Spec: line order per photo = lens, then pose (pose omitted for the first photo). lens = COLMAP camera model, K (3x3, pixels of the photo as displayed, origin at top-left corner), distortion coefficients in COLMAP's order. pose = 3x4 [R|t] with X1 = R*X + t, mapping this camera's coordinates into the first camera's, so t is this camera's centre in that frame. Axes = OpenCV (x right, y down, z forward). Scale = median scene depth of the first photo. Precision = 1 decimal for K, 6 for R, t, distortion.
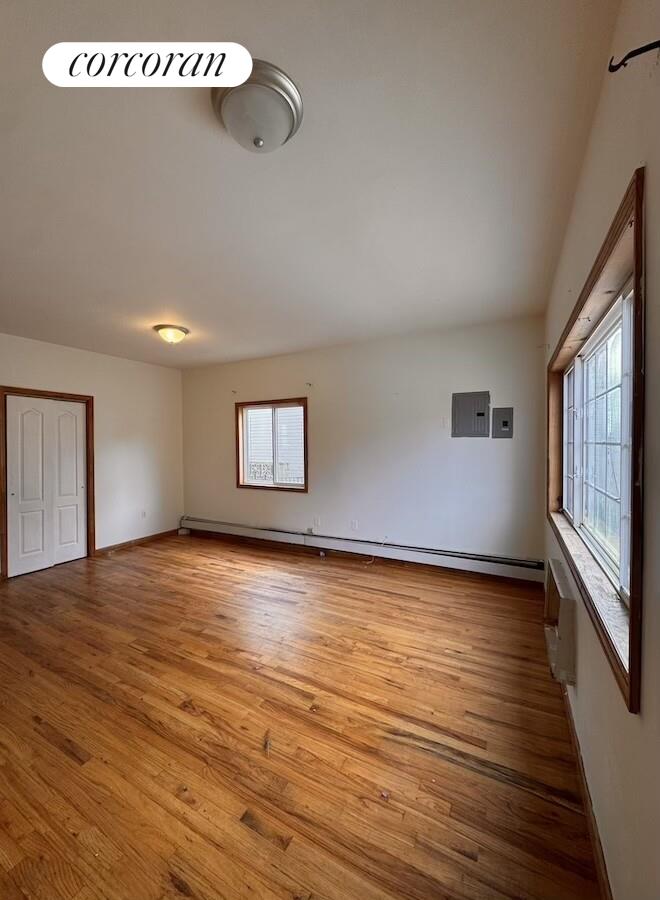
lens RADIAL K [[350.8, 0, 329.8], [0, 350.8, 447.3], [0, 0, 1]] dist [-0.006215, 0.000633]
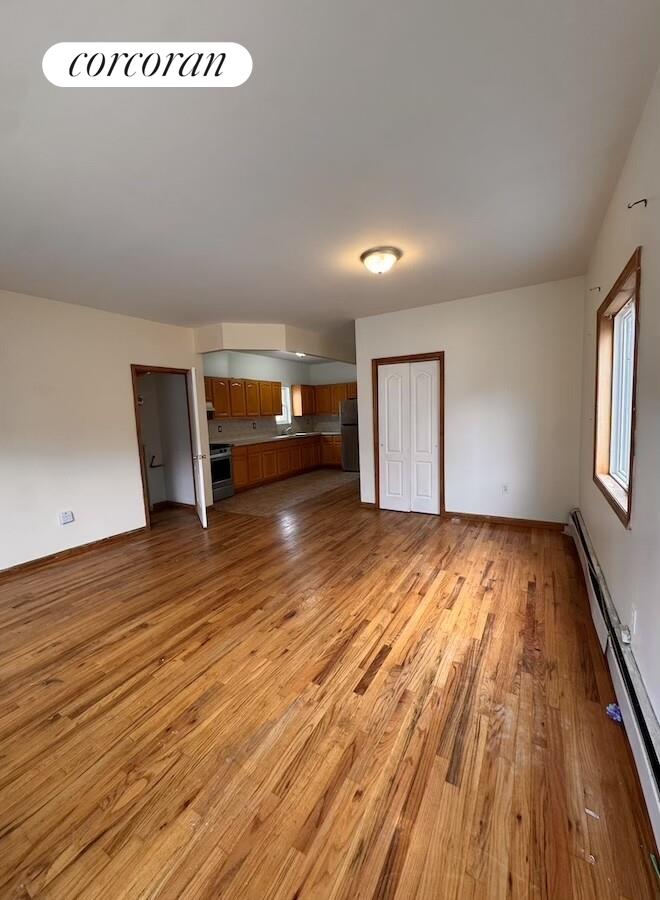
lens RADIAL K [[350.8, 0, 329.8], [0, 350.8, 447.3], [0, 0, 1]] dist [-0.006215, 0.000633]
pose [[-0.049687, 0.109704, -0.992722, 0.373613], [0.031167, 0.993636, 0.108245, 0.000399], [0.998278, -0.025562, -0.052790, 0.918857]]
